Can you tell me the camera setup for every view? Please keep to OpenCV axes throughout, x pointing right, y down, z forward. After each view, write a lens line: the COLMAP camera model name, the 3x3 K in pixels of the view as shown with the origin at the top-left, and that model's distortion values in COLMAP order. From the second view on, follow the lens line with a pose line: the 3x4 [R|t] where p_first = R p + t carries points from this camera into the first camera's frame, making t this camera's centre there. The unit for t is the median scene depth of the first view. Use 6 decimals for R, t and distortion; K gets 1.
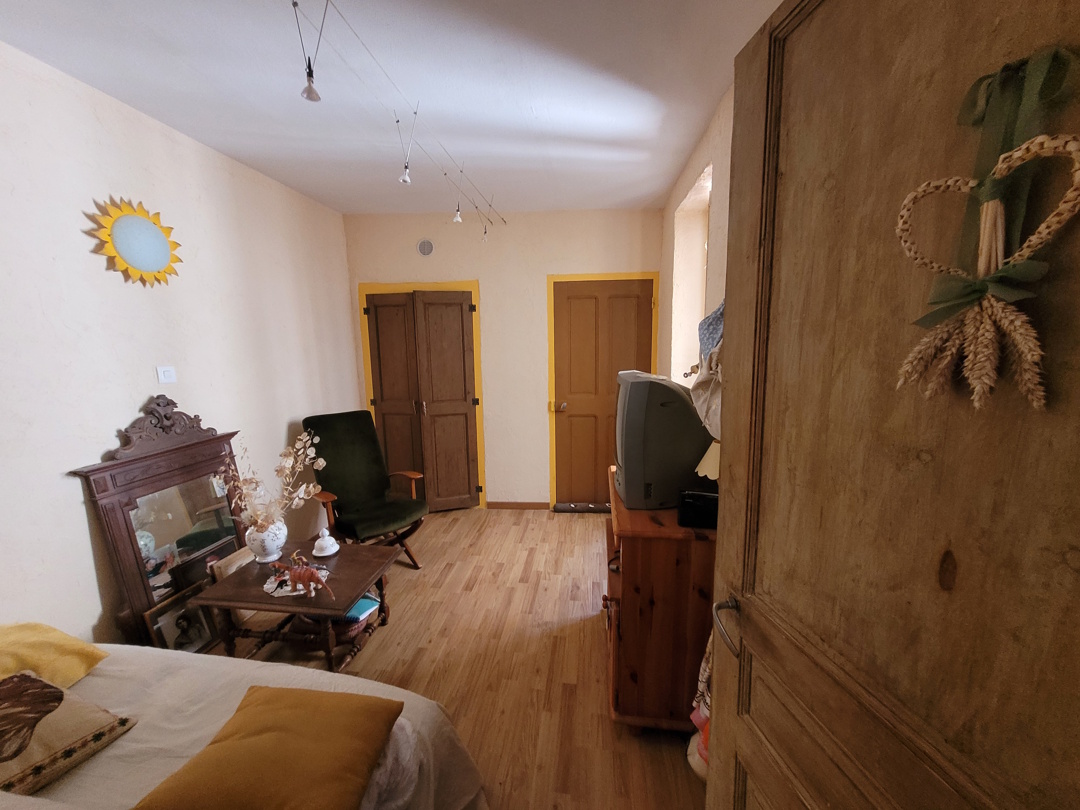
lens RADIAL K [[423.6, 0, 540.3], [0, 423.6, 408.6], [0, 0, 1]] dist [0.001800, 0.000105]
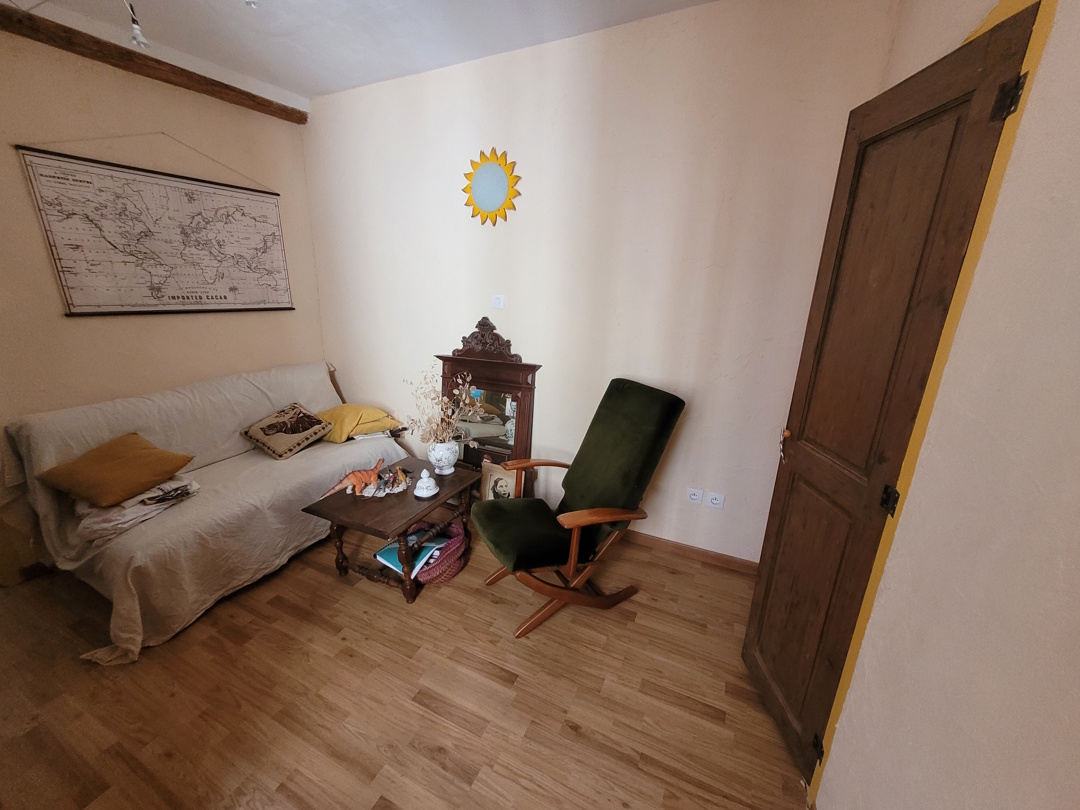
lens RADIAL K [[423.6, 0, 544.4], [0, 423.6, 410.1], [0, 0, 1]] dist [0.001800, 0.000105]
pose [[-0.315026, 0.283268, -0.905824, 0.250311], [-0.156466, 0.925860, 0.343949, -0.225856], [0.936097, 0.250084, -0.247348, 1.480714]]
